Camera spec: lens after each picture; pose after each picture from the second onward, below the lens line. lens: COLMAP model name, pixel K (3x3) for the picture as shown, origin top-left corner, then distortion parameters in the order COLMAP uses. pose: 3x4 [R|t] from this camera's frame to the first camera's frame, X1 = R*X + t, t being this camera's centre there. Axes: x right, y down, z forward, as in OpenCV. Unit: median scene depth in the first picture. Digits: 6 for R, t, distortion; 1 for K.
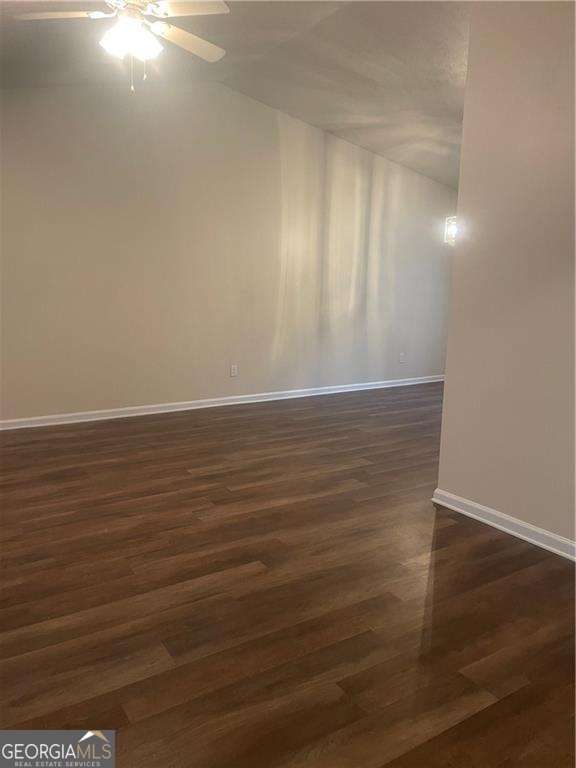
lens RADIAL K [[579.7, 0, 288.0], [0, 579.7, 384.0], [0, 0, 1]] dist [0.005622, -0.002367]
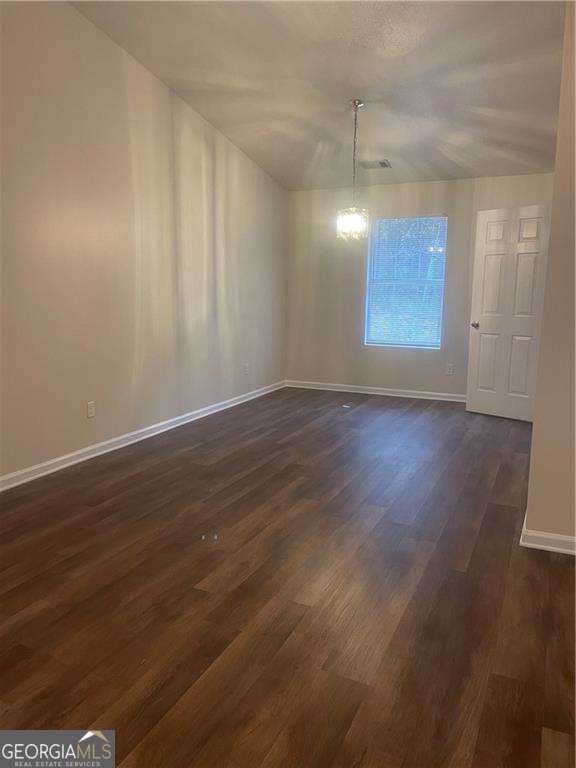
lens RADIAL K [[579.7, 0, 288.0], [0, 579.7, 384.0], [0, 0, 1]] dist [0.005622, -0.002367]
pose [[0.845848, -0.107581, 0.522463, -0.320671], [0.107274, 0.993748, 0.030951, -0.064162], [-0.522526, 0.029867, 0.852100, 0.332739]]
